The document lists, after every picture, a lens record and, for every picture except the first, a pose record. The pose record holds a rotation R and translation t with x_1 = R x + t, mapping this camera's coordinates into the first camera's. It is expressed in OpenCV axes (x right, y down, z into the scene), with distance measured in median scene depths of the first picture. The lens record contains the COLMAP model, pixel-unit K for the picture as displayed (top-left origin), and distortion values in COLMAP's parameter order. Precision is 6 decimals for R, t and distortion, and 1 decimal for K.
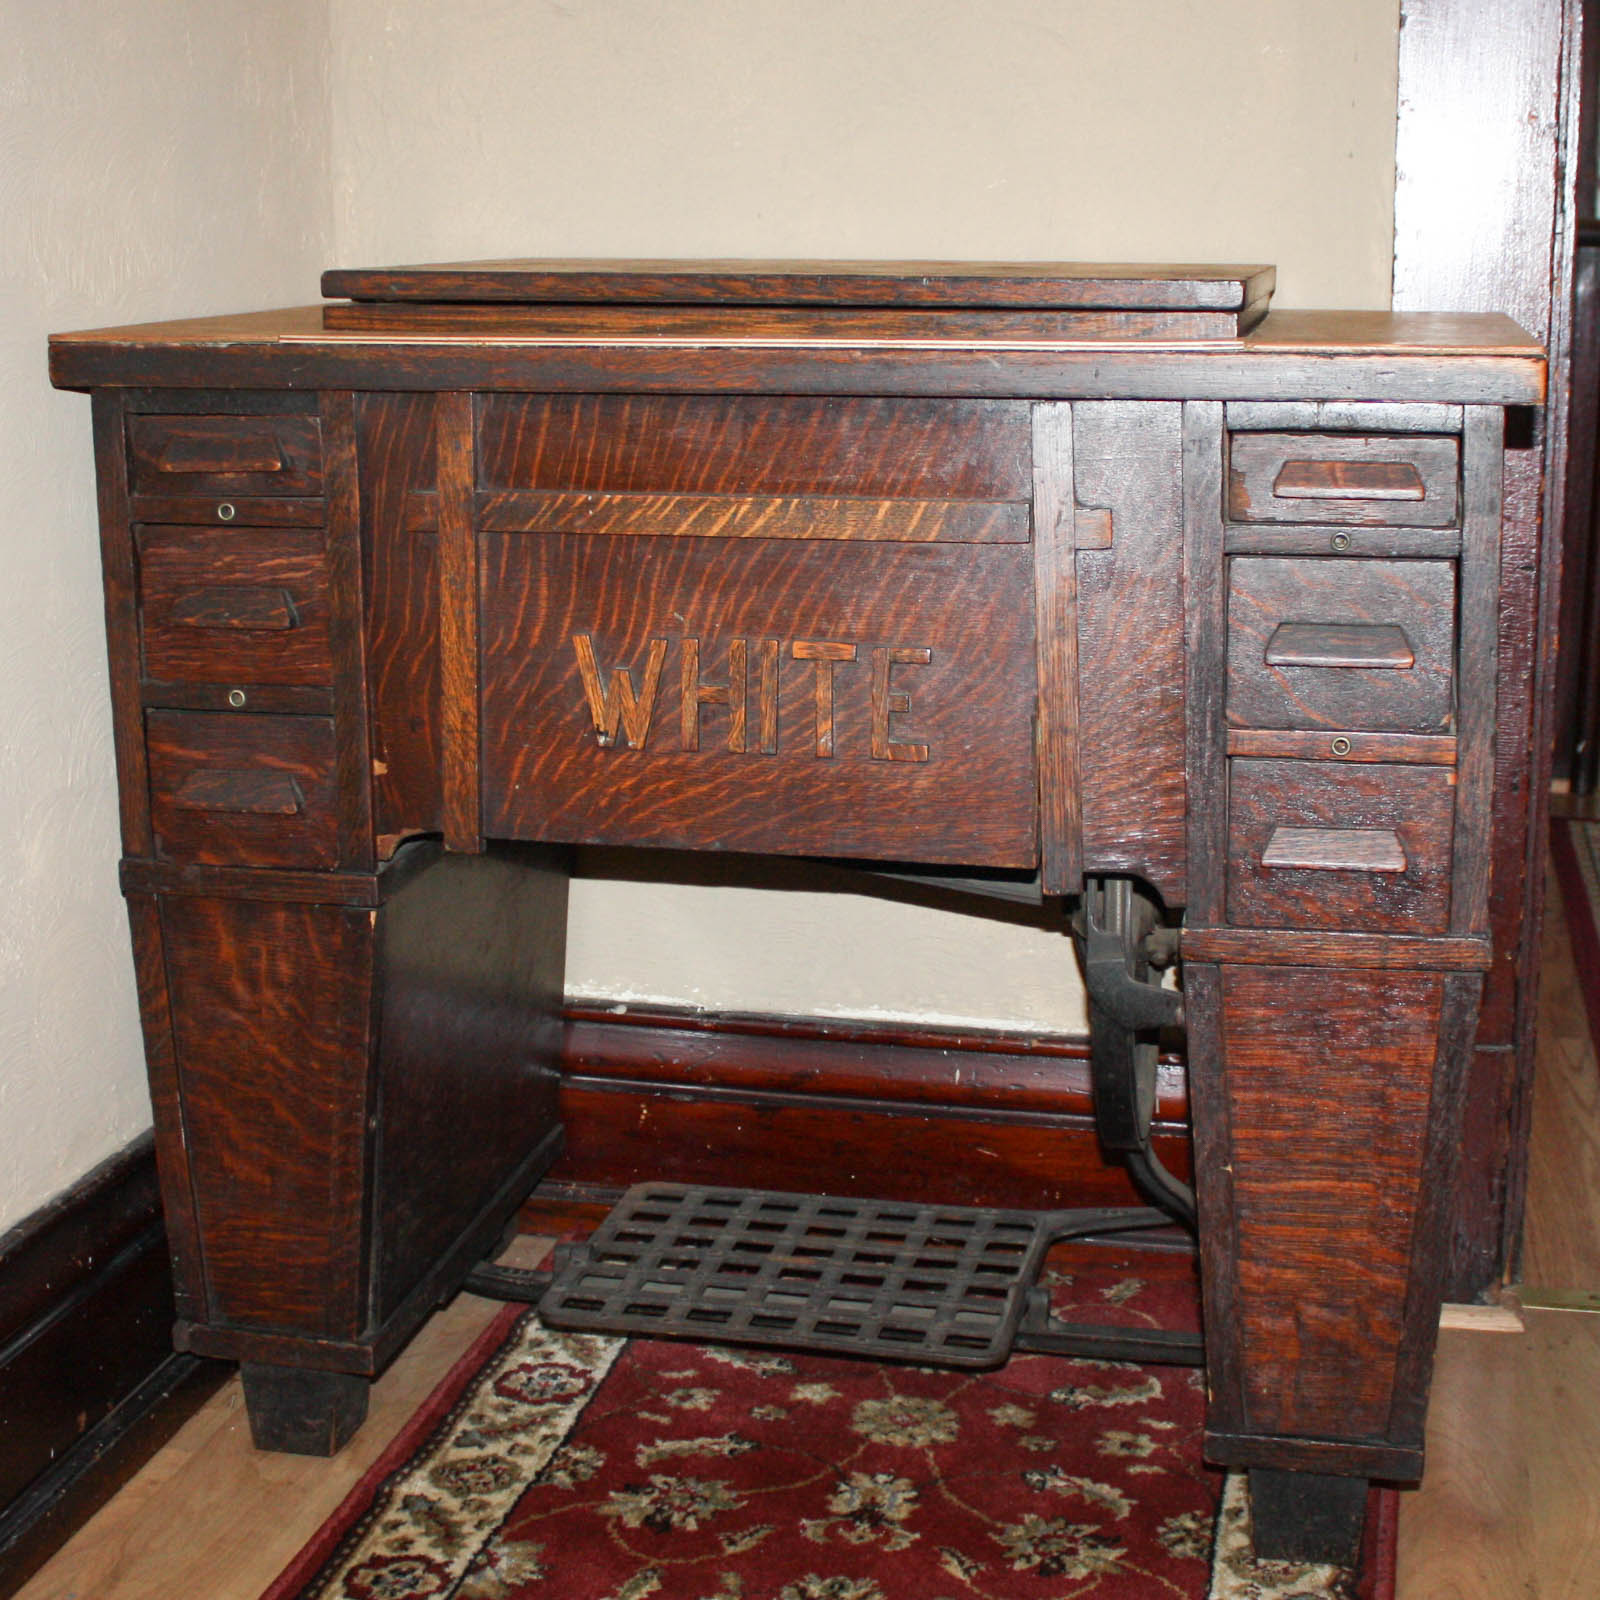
lens RADIAL K [[2515.7, 0, 800.0], [0, 2515.7, 800.0], [0, 0, 1]] dist [-0.129437, 0.055997]
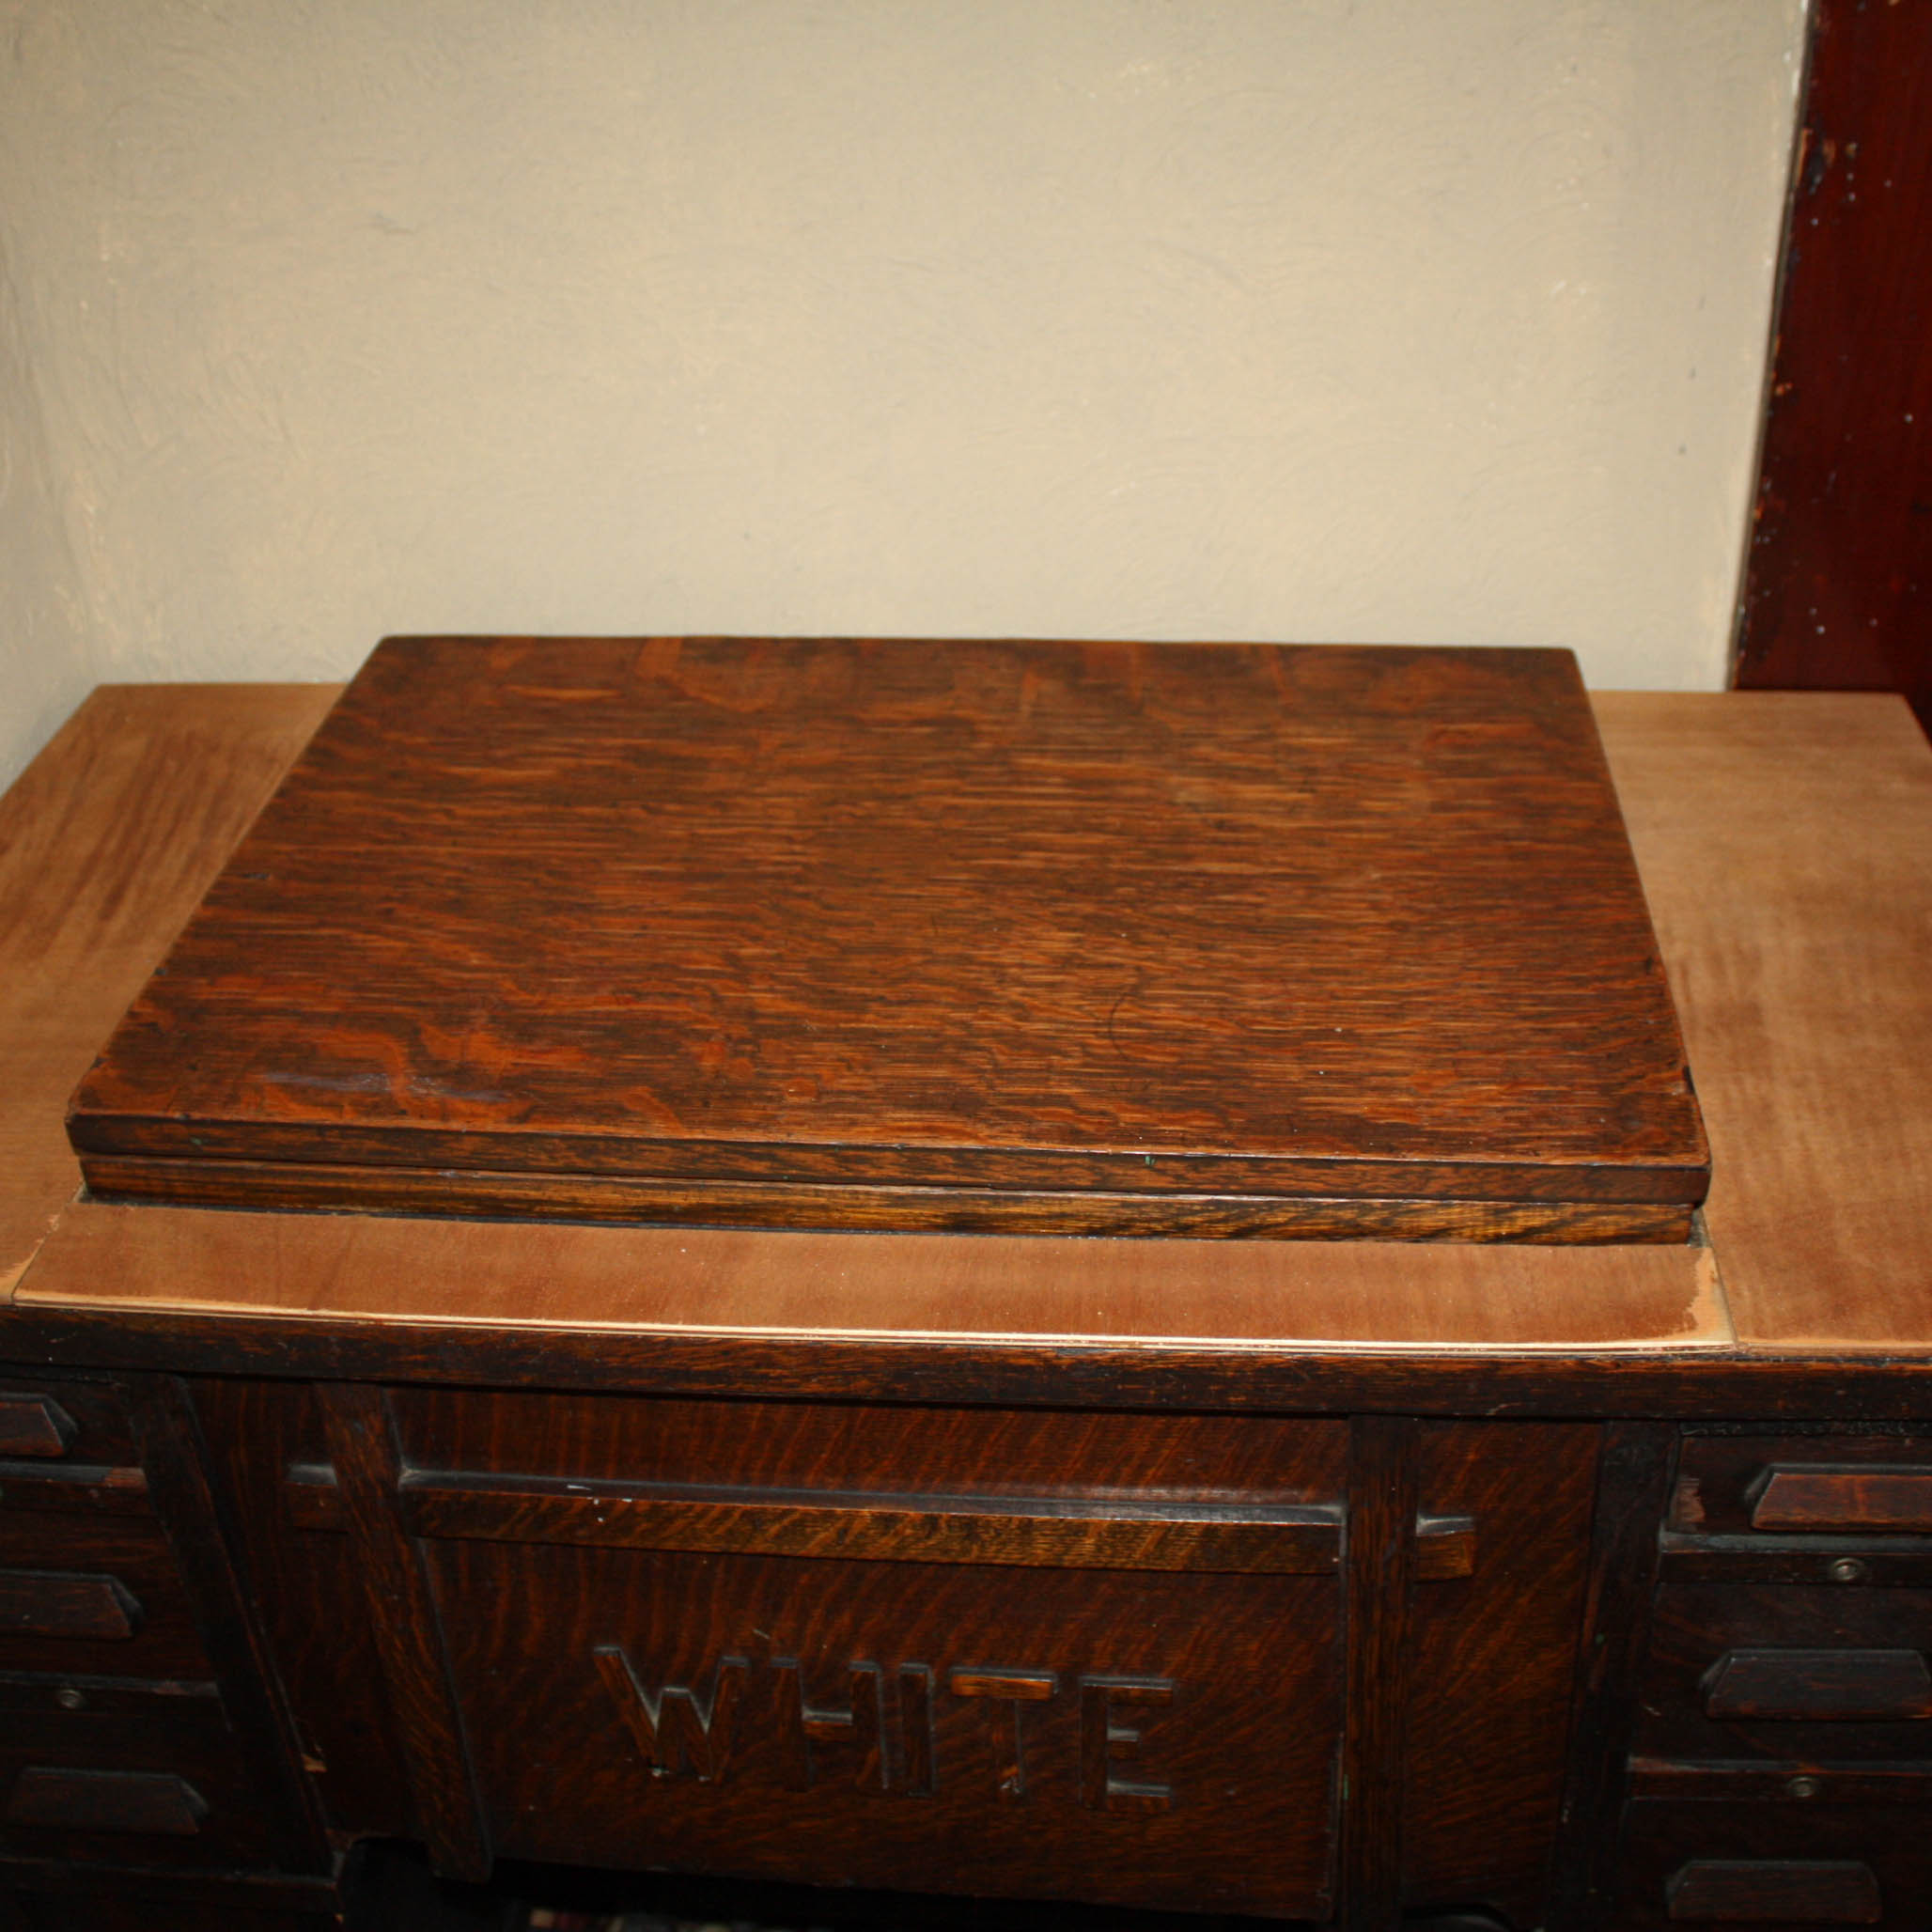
lens RADIAL K [[2382.6, 0, 966.0], [0, 2382.6, 966.0], [0, 0, 1]] dist [-0.167301, 0.139222]
pose [[0.990543, -0.100215, 0.093708, -0.035558], [0.062872, 0.938610, 0.339202, -0.418221], [-0.121949, -0.330103, 0.936034, 0.497515]]
